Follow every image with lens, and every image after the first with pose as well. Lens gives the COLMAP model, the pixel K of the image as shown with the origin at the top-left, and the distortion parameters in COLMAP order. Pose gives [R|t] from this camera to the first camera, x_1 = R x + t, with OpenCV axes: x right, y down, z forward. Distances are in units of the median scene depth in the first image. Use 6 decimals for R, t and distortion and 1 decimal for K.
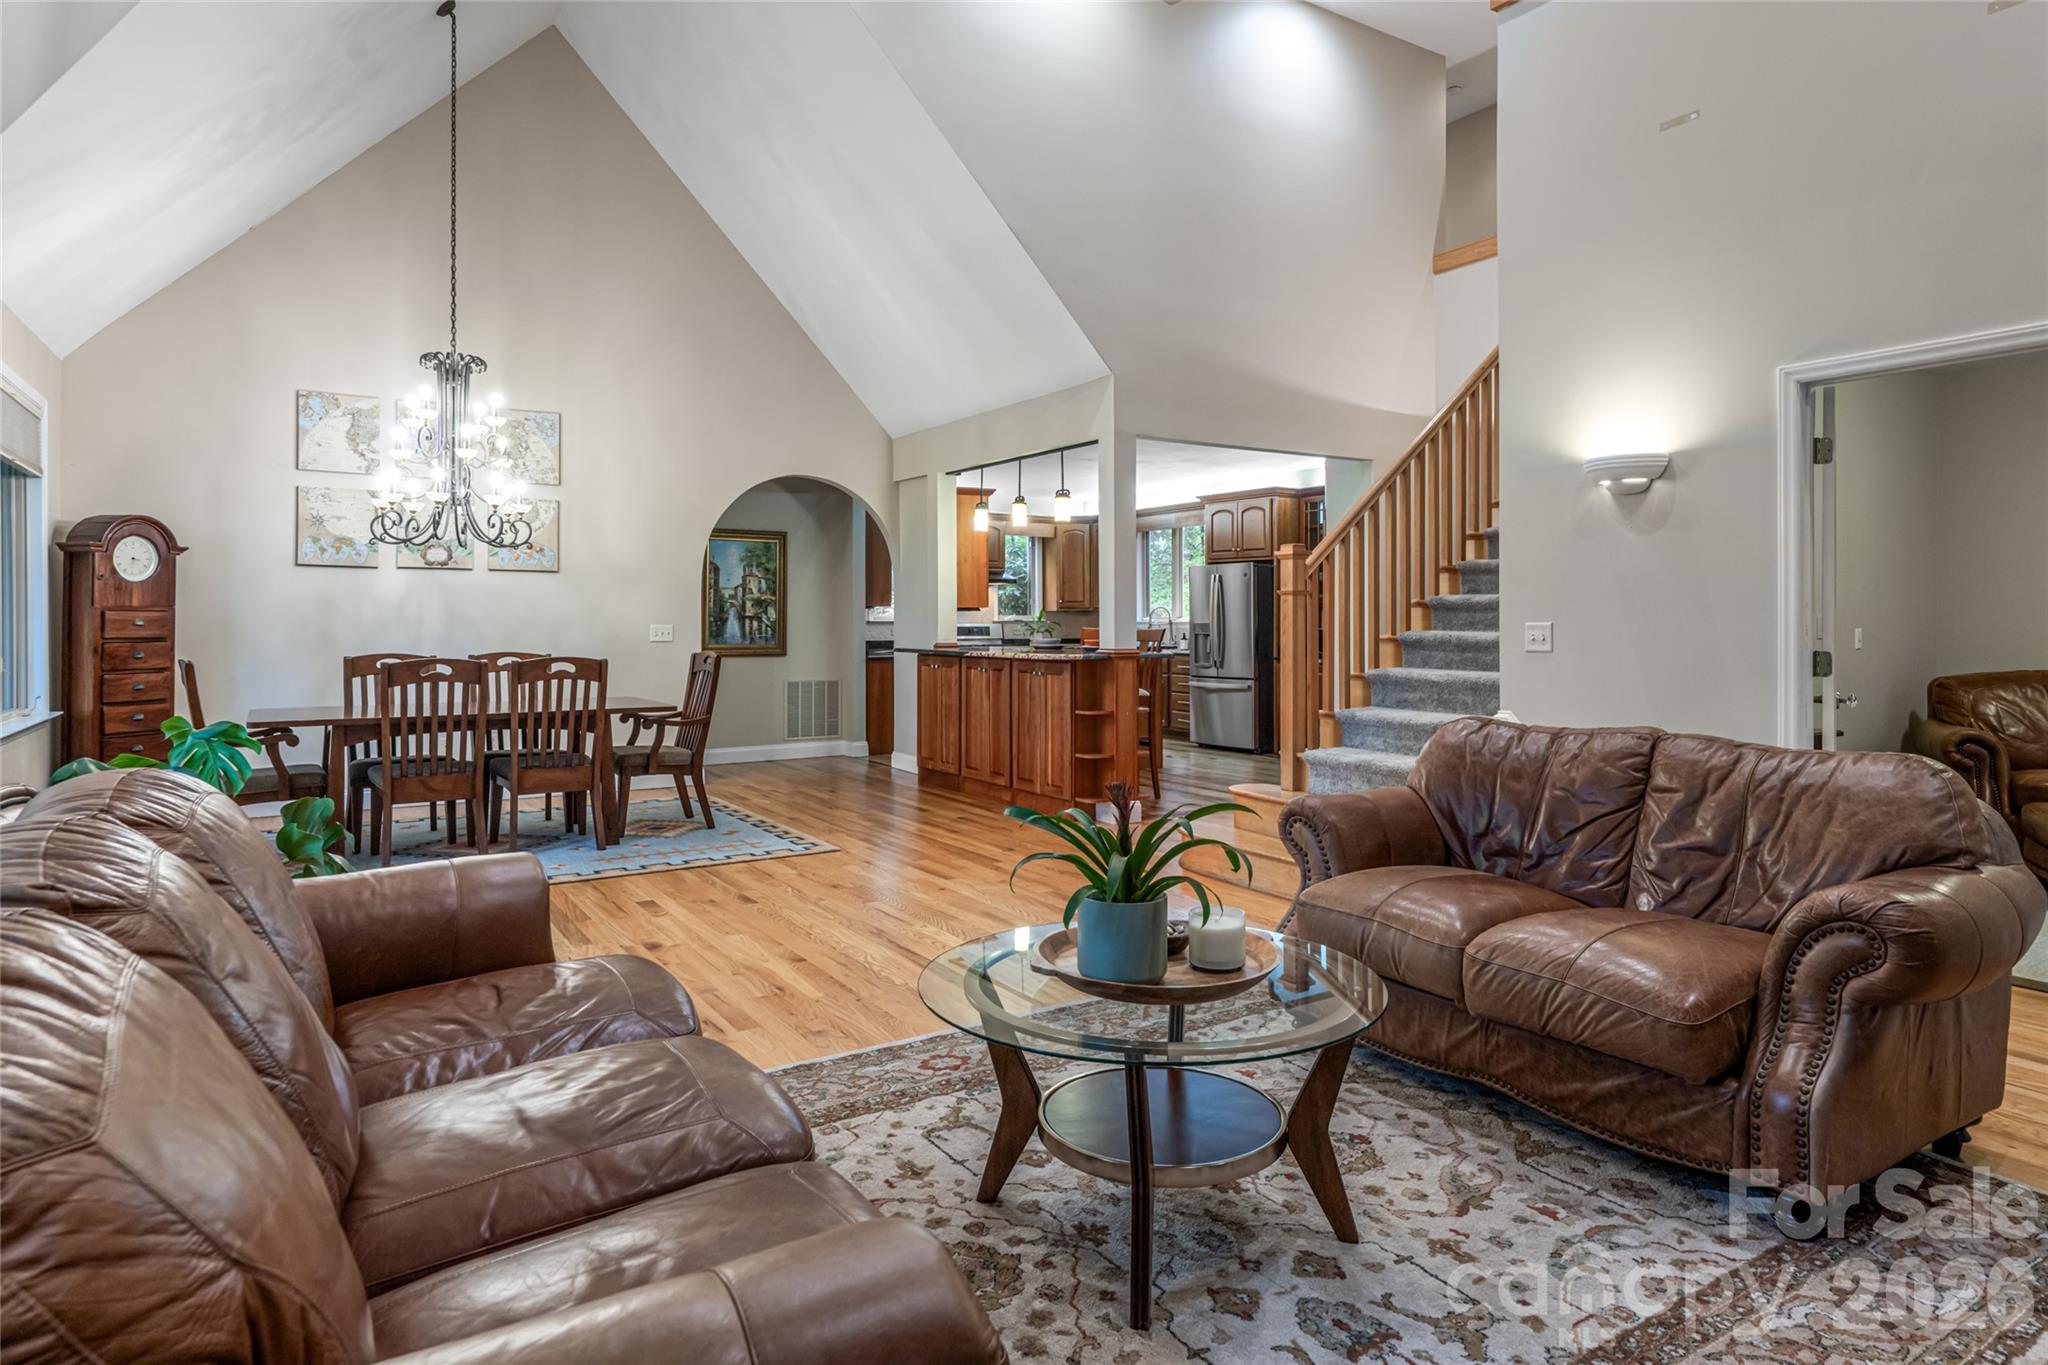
lens RADIAL K [[1159.9, 0, 1026.0], [0, 1159.9, 627.5], [0, 0, 1]] dist [0.001393, -0.000023]
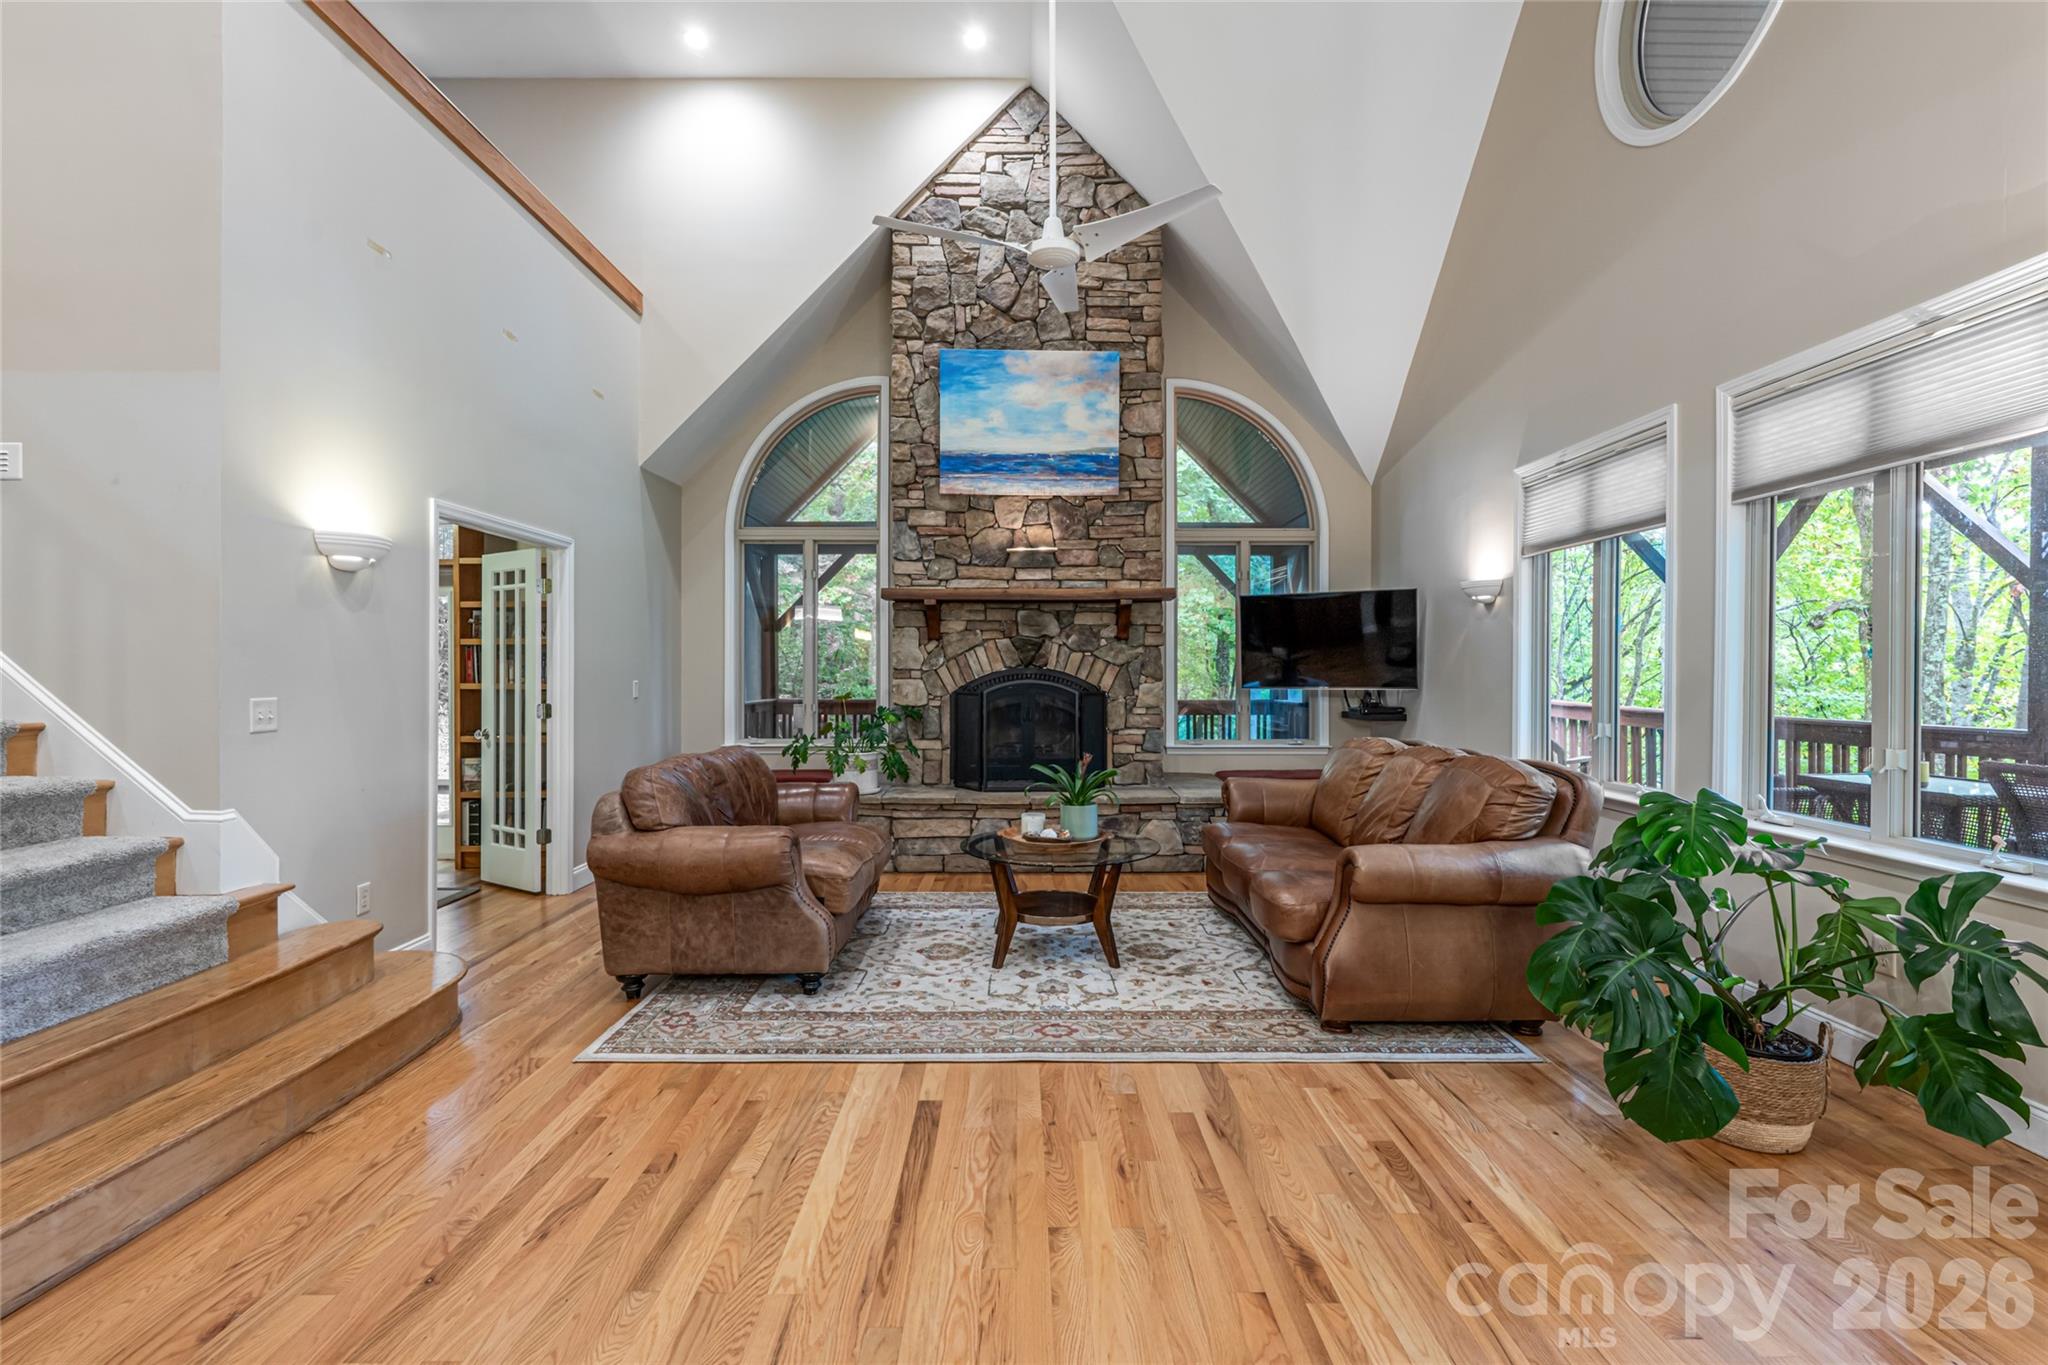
lens RADIAL K [[928.6, 0, 1026.5], [0, 928.6, 672.3], [0, 0, 1]] dist [-0.000664, -0.000313]
pose [[-0.848524, -0.002180, 0.529153, -0.335084], [0.000391, 0.999989, 0.004746, -0.021952], [-0.529157, 0.004233, -0.848513, 1.068802]]
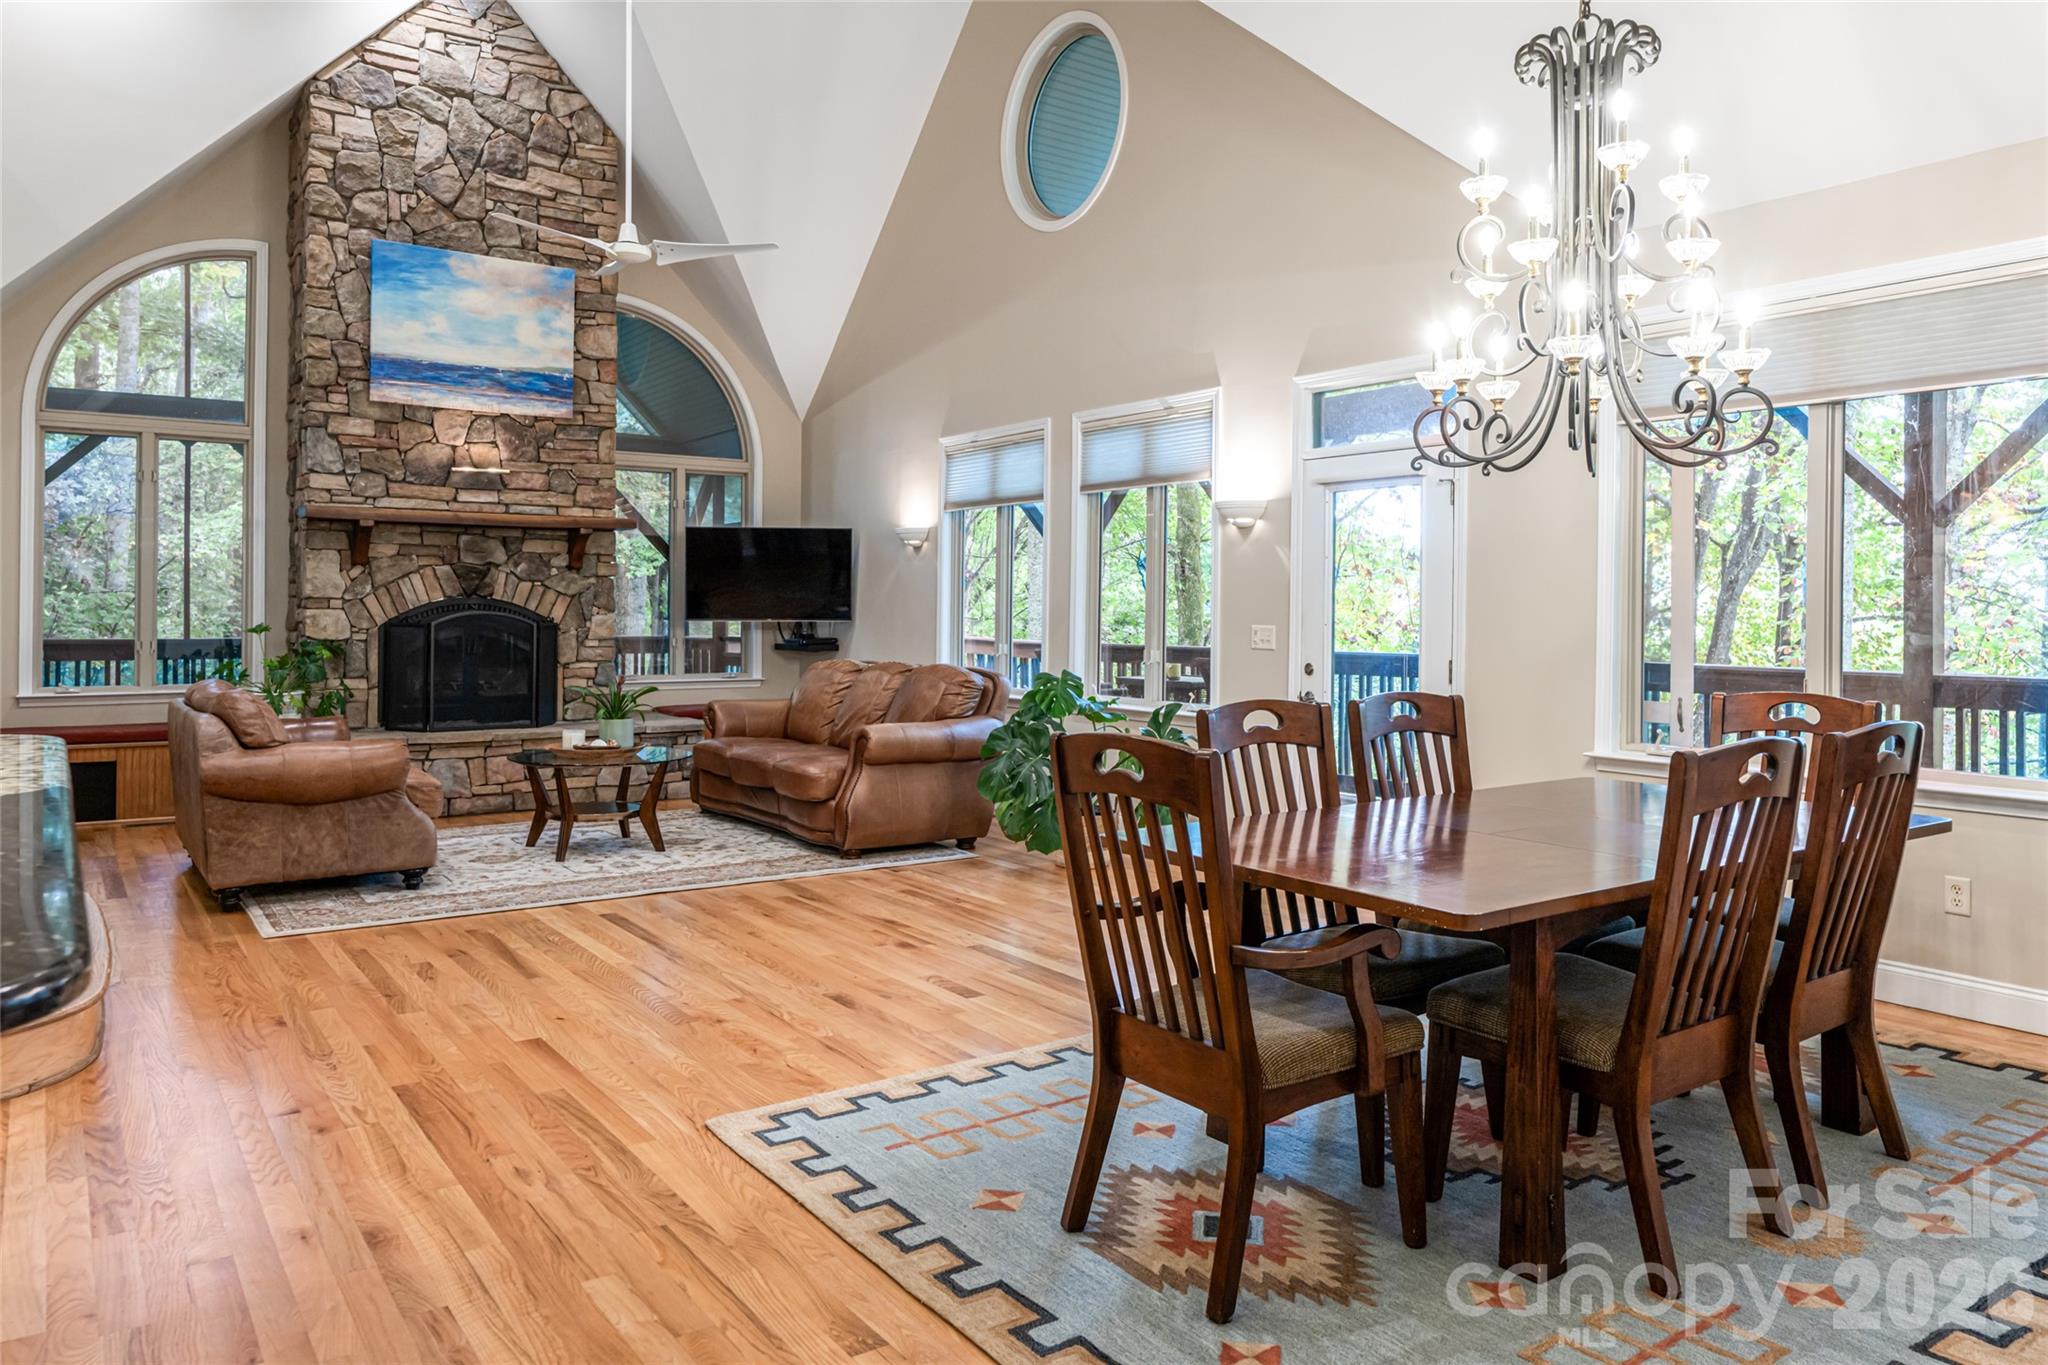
lens RADIAL K [[1390.1, 0, 1024.3], [0, 1390.1, 611.2], [0, 0, 1]] dist [-0.001798, -0.000942]
pose [[-0.998937, -0.008001, -0.045403, -0.286291], [-0.008216, 0.999956, 0.004549, -0.018919], [0.045365, 0.004917, -0.998958, 1.709003]]
